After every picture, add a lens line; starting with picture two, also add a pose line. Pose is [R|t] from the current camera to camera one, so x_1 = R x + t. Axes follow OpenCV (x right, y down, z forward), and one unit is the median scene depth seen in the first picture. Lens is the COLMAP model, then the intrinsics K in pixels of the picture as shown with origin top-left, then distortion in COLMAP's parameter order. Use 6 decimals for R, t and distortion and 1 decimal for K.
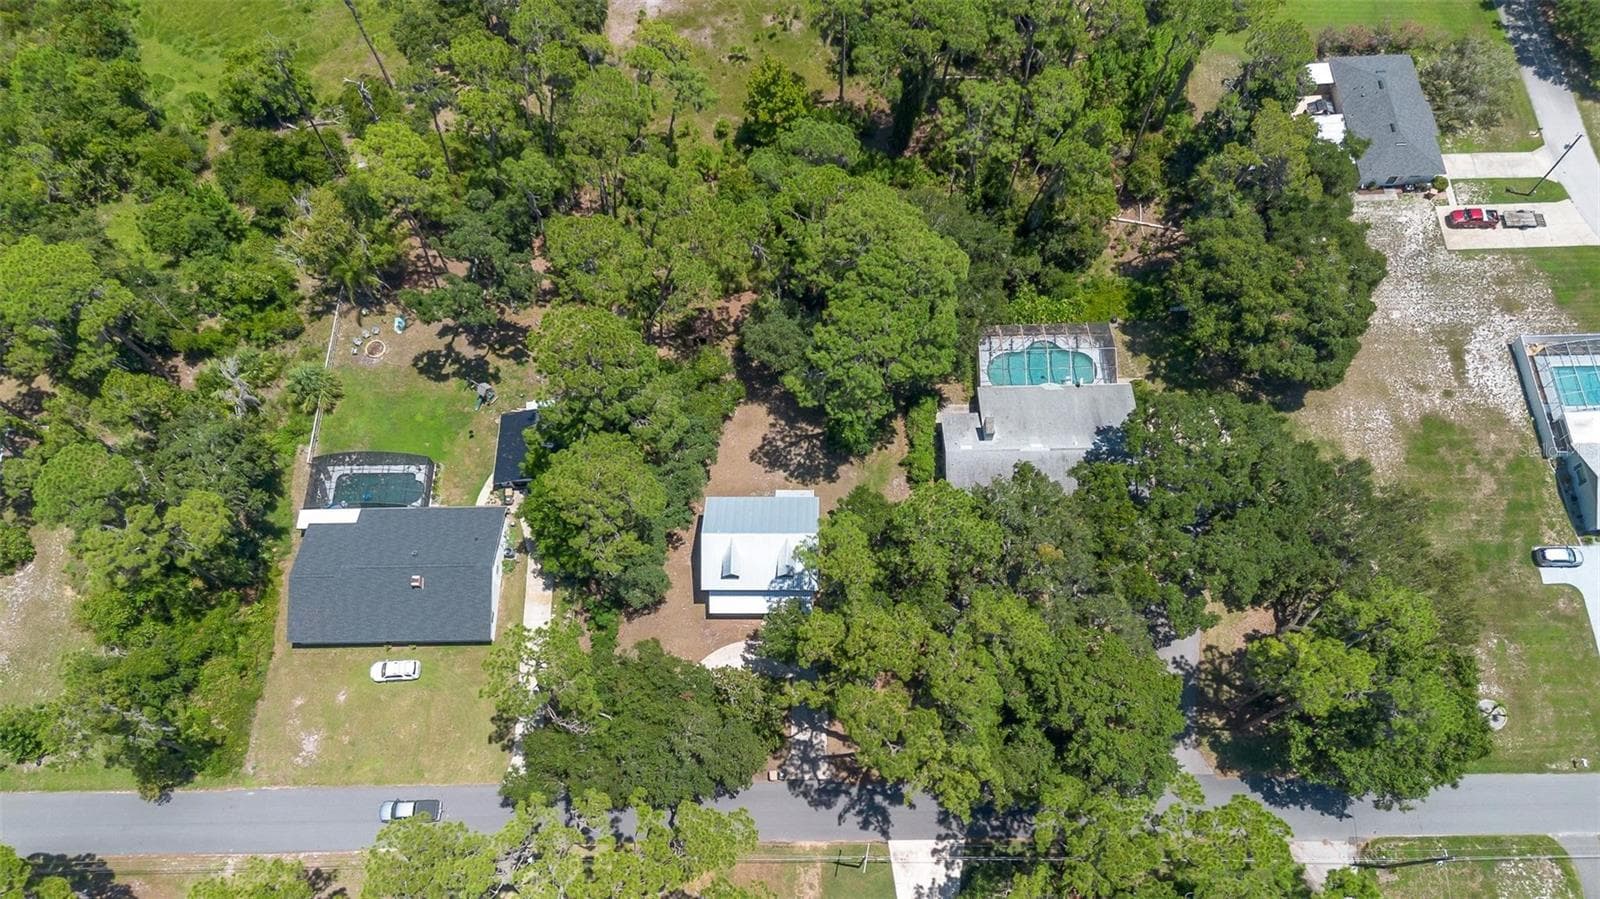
lens RADIAL K [[1138.6, 0, 800.1], [0, 1138.6, 443.2], [0, 0, 1]] dist [0.047739, -0.049053]
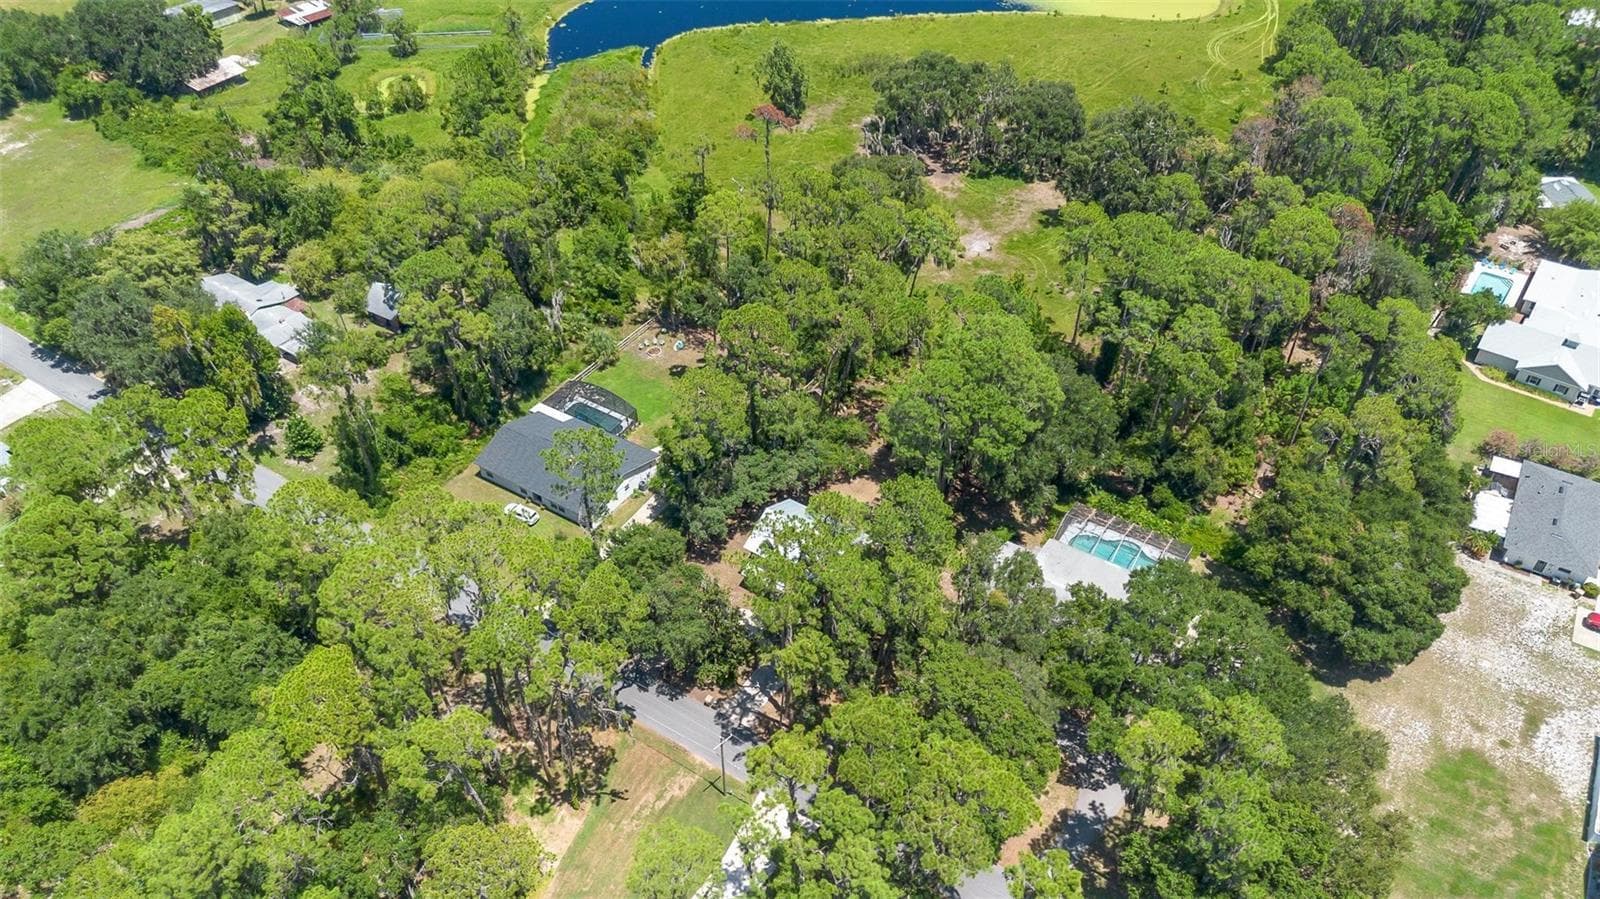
lens RADIAL K [[1138.6, 0, 800.1], [0, 1138.6, 443.2], [0, 0, 1]] dist [0.047739, -0.049053]
pose [[0.837147, 0.366272, -0.406239, 0.381084], [-0.498533, 0.816512, -0.291158, 0.332780], [0.225056, 0.446266, 0.866139, -0.074838]]
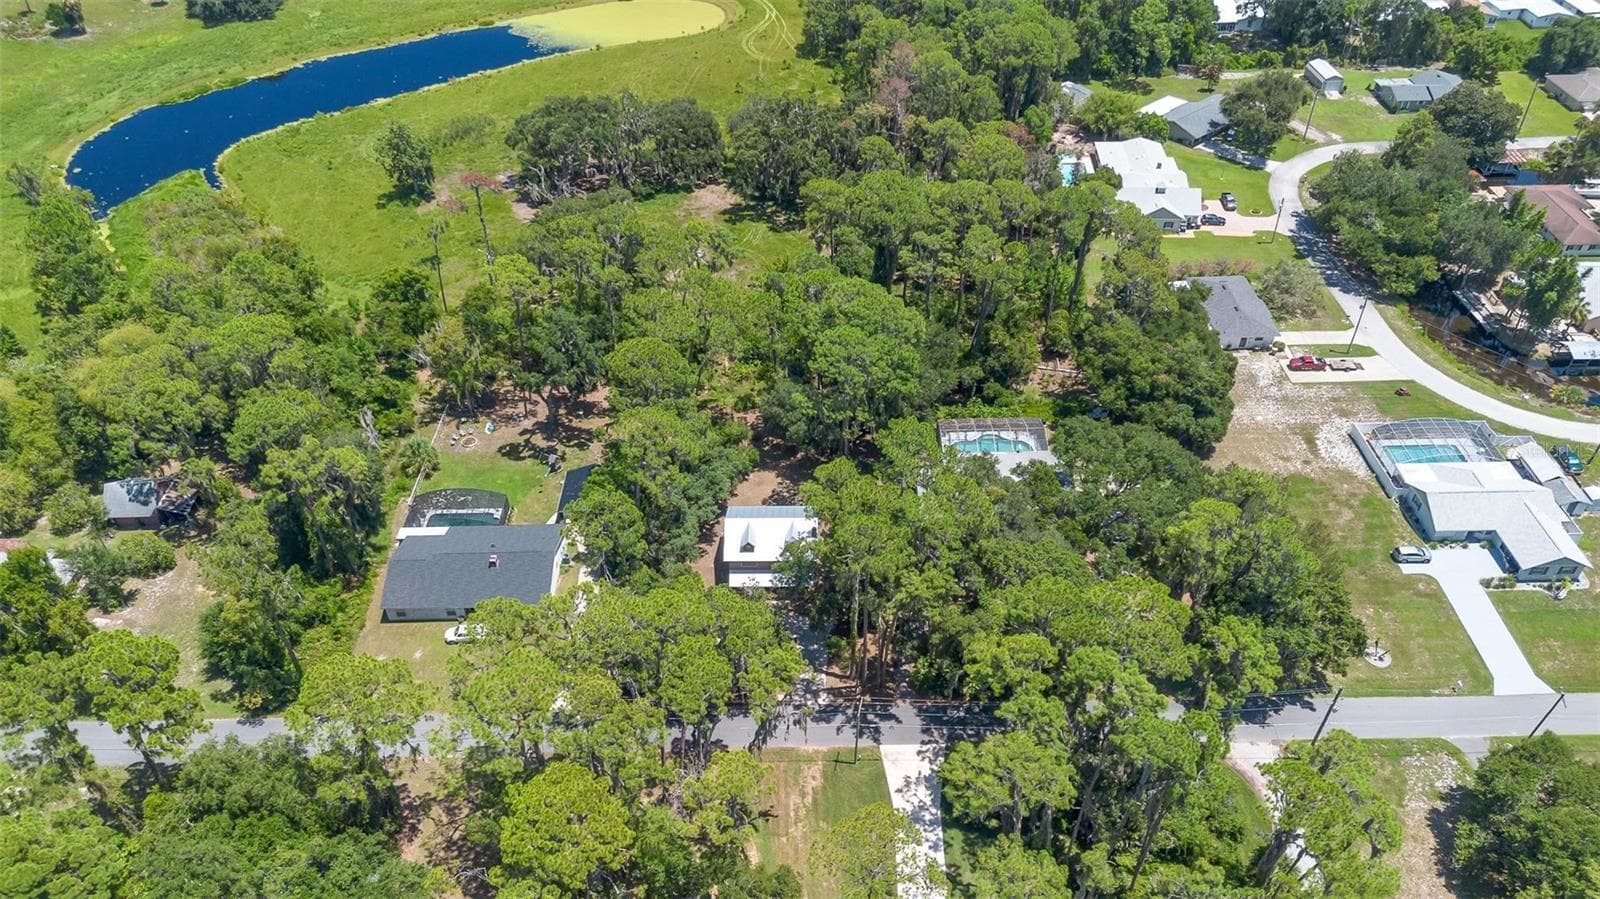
lens RADIAL K [[1138.6, 0, 800.1], [0, 1138.6, 443.2], [0, 0, 1]] dist [0.047739, -0.049053]
pose [[0.999955, 0.004950, 0.008039, -0.013032], [-0.000885, 0.896922, -0.442187, 0.519205], [-0.009399, 0.442160, 0.896887, -0.156975]]
